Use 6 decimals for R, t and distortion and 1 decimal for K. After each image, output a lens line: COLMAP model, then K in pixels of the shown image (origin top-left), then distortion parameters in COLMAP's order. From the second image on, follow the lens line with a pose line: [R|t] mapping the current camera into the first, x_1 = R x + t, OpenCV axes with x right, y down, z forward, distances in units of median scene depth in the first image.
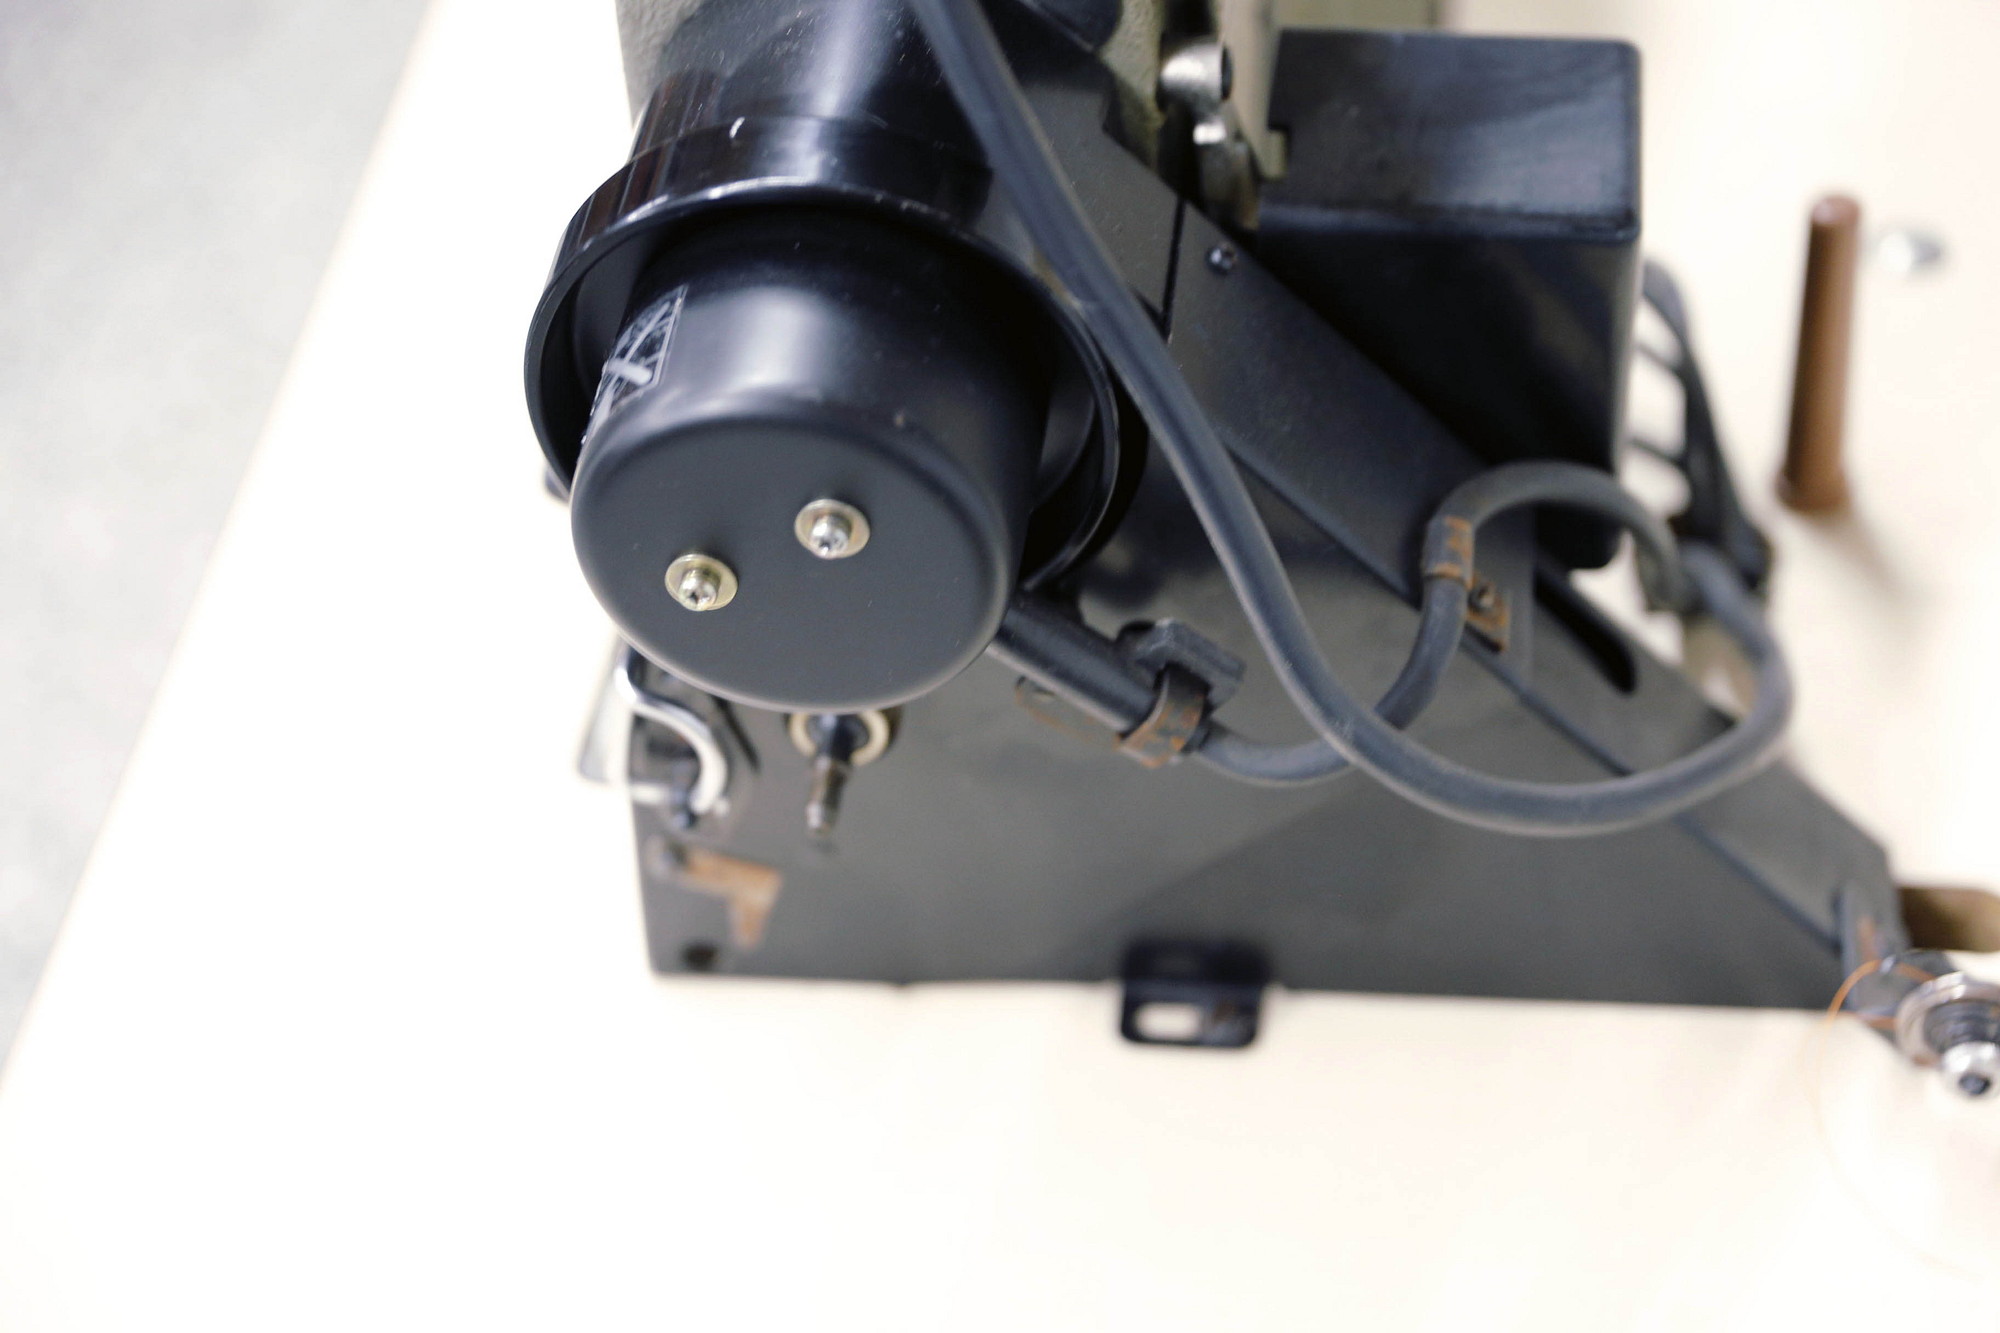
lens RADIAL K [[3711.1, 0, 953.8], [0, 3711.1, 746.9], [0, 0, 1]] dist [0.141348, 0.000000]
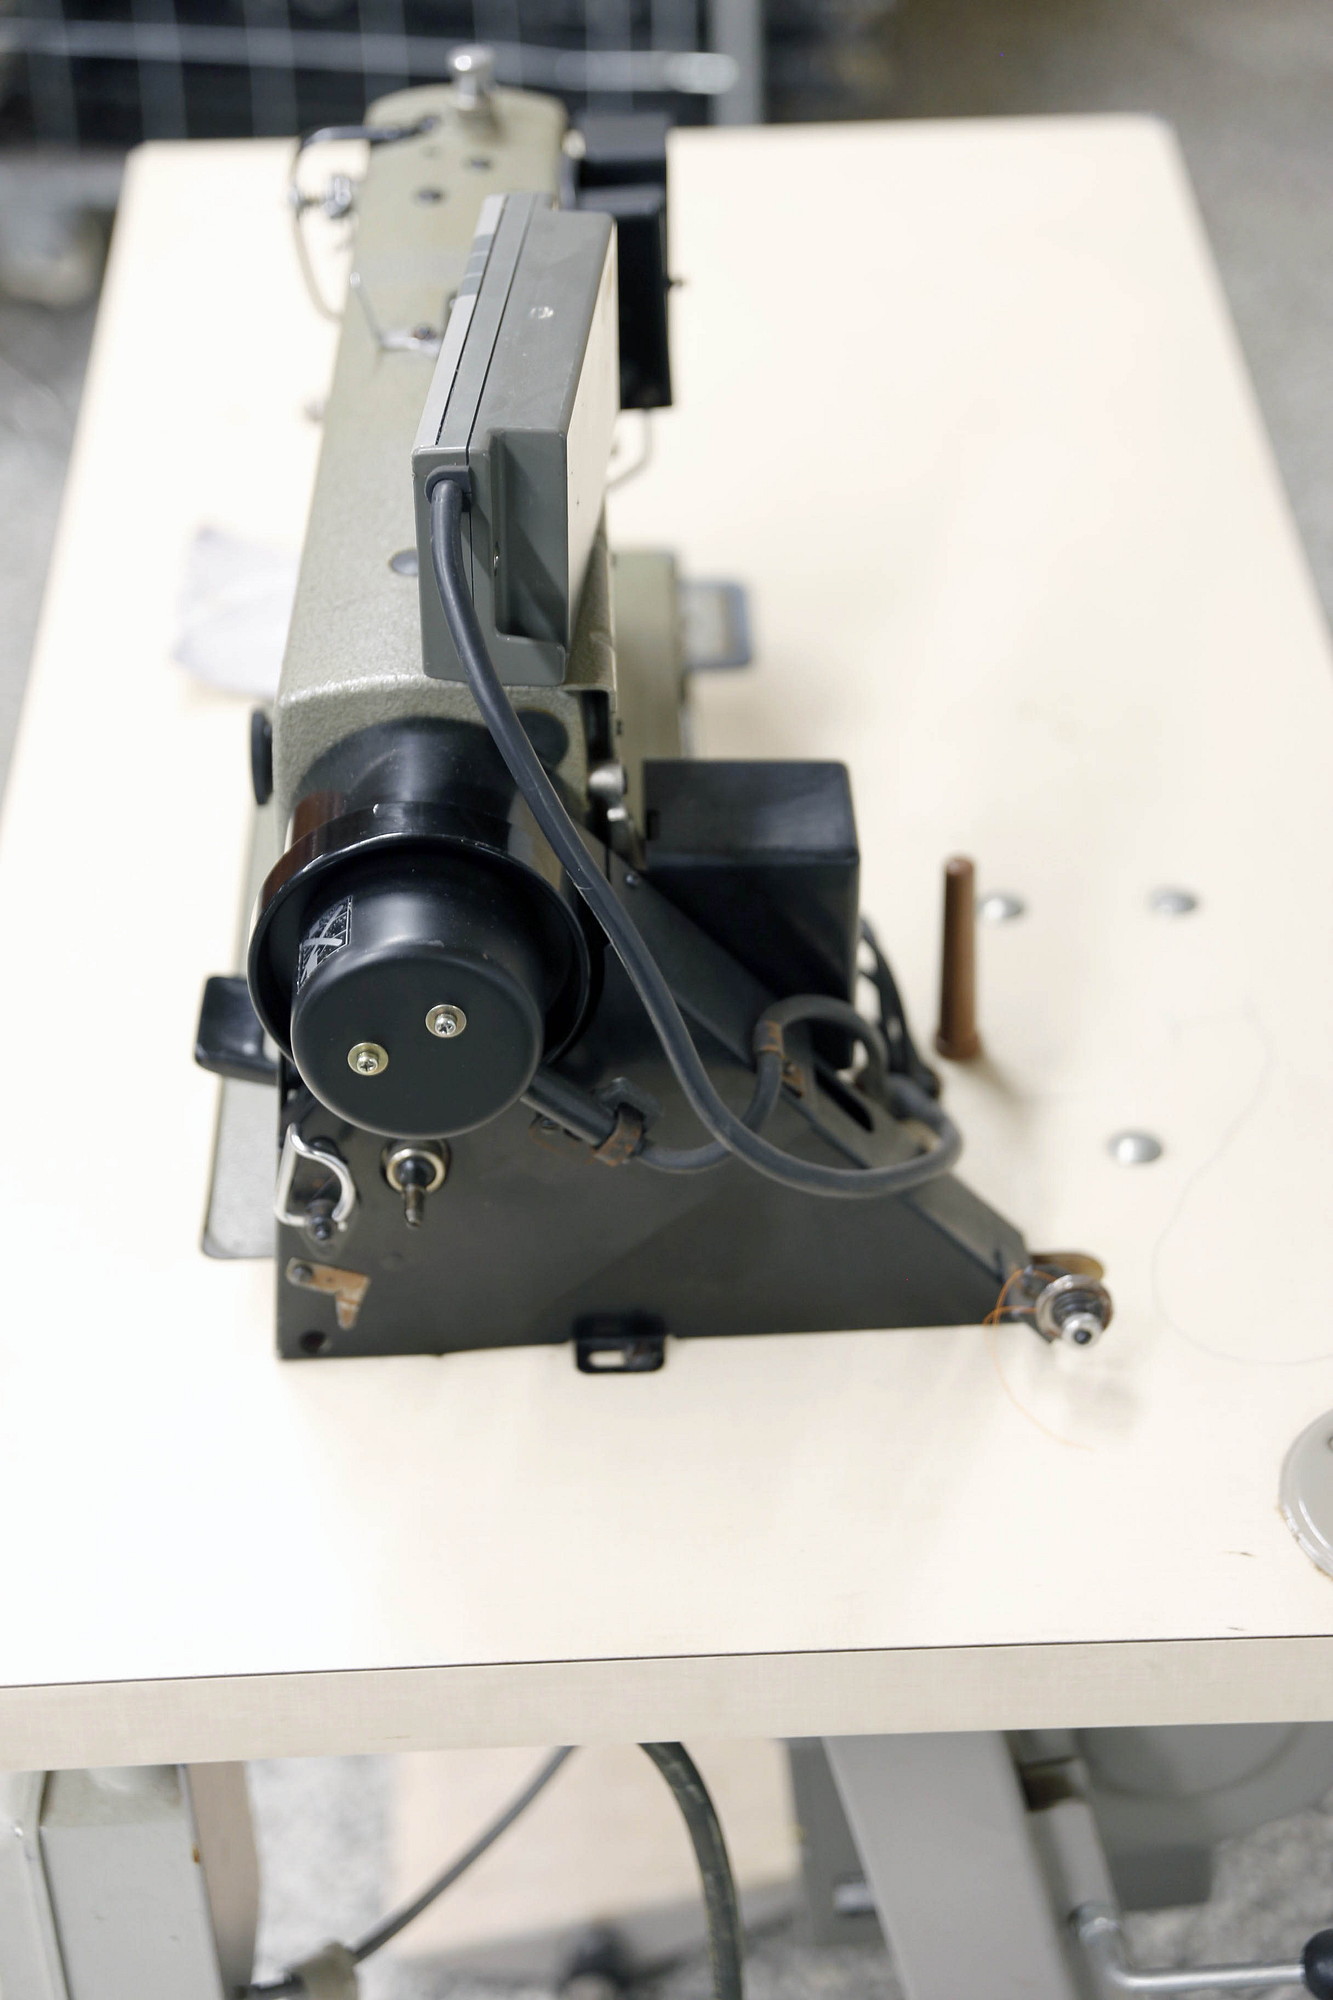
lens RADIAL K [[3711.1, 0, 668.4], [0, 3711.1, 998.4], [0, 0, 1]] dist [0.141348, 0.000000]
pose [[0.985956, -0.042855, 0.161411, -0.191966], [0.068492, 0.985255, -0.156787, 0.195480], [-0.152312, 0.165640, 0.974353, -0.688190]]
